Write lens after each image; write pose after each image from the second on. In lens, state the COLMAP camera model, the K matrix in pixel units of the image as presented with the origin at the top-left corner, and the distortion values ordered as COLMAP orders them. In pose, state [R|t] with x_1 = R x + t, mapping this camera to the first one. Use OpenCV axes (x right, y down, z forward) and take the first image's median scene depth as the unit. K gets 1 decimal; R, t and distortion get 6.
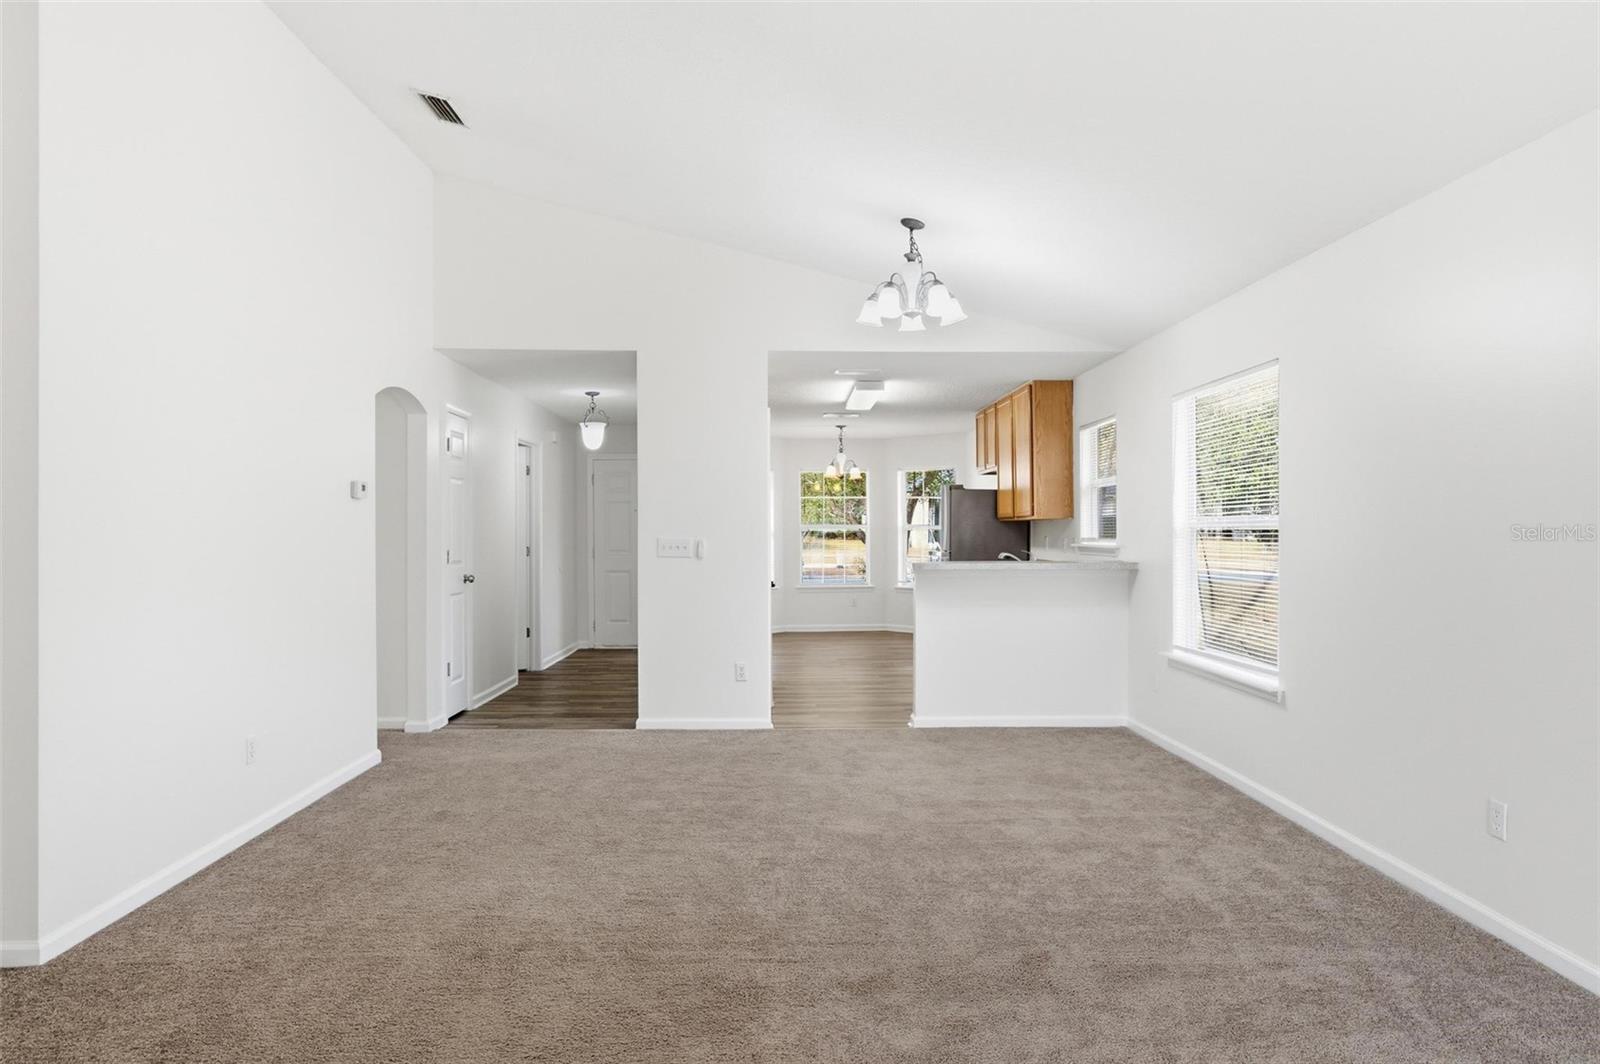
lens RADIAL K [[985.4, 0, 799.3], [0, 985.4, 536.7], [0, 0, 1]] dist [-0.004768, 0.001431]
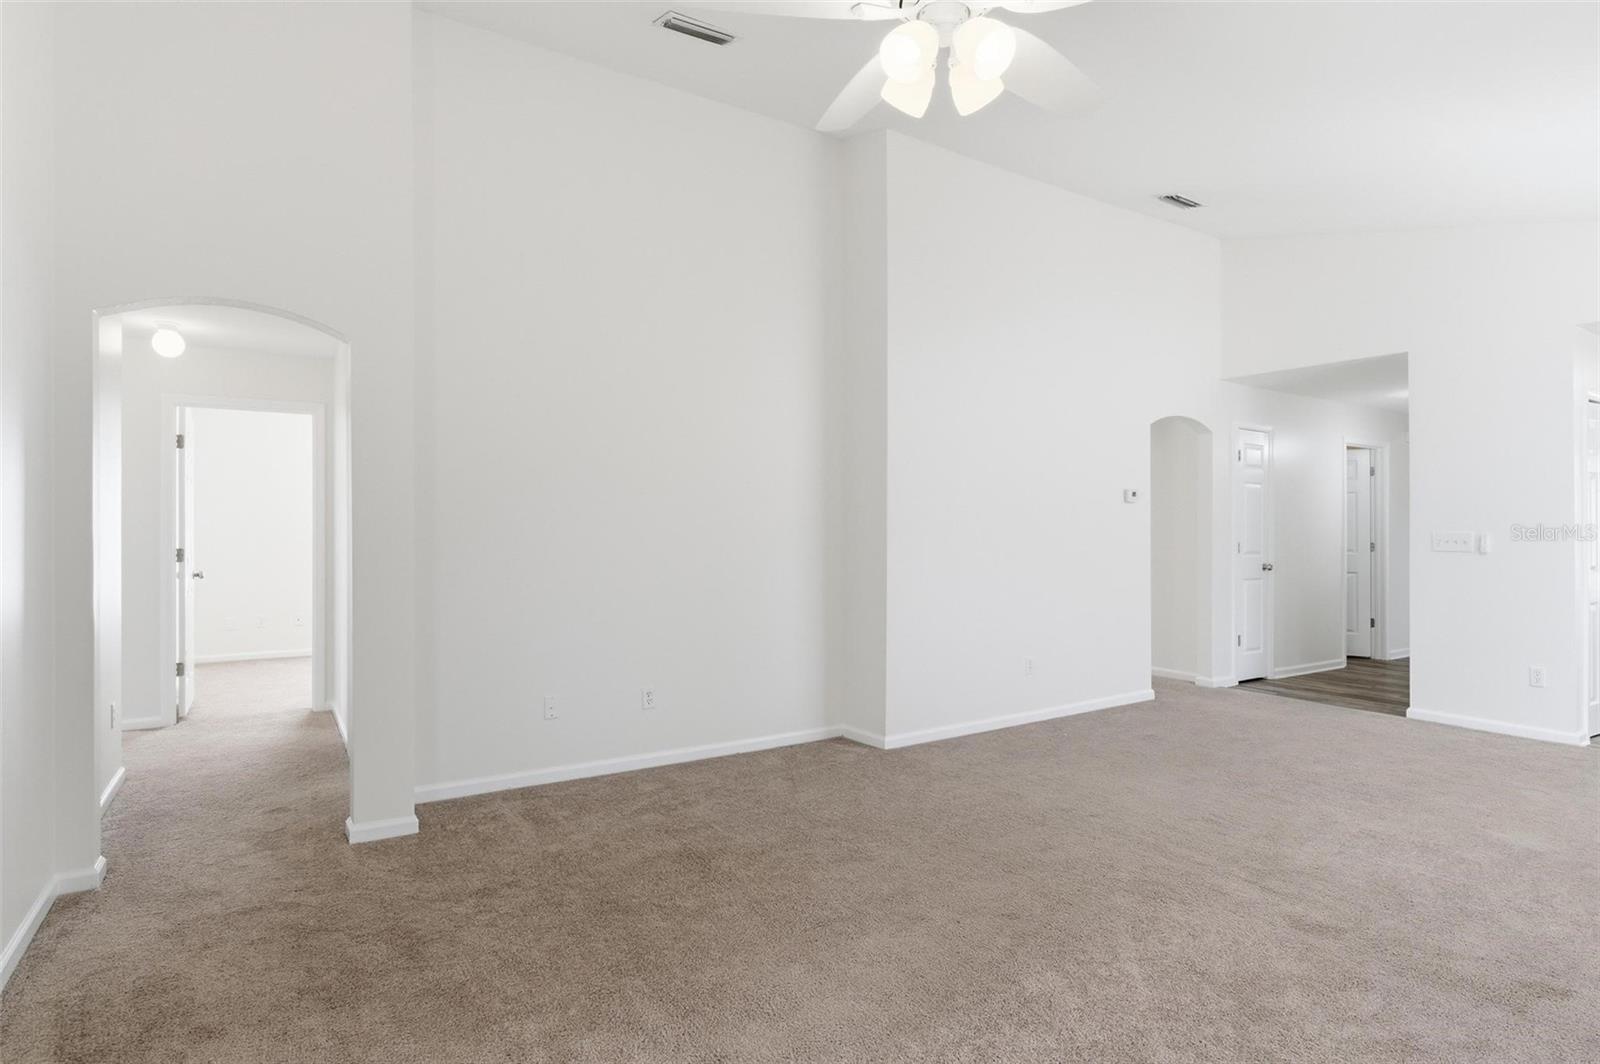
lens RADIAL K [[823.9, 0, 802.3], [0, 823.9, 531.0], [0, 0, 1]] dist [-0.004046, -0.000878]
pose [[0.519156, 0.000404, -0.854679, 0.247624], [-0.006441, 0.999973, -0.003440, 0.006775], [0.854655, 0.007291, 0.519145, 0.009557]]
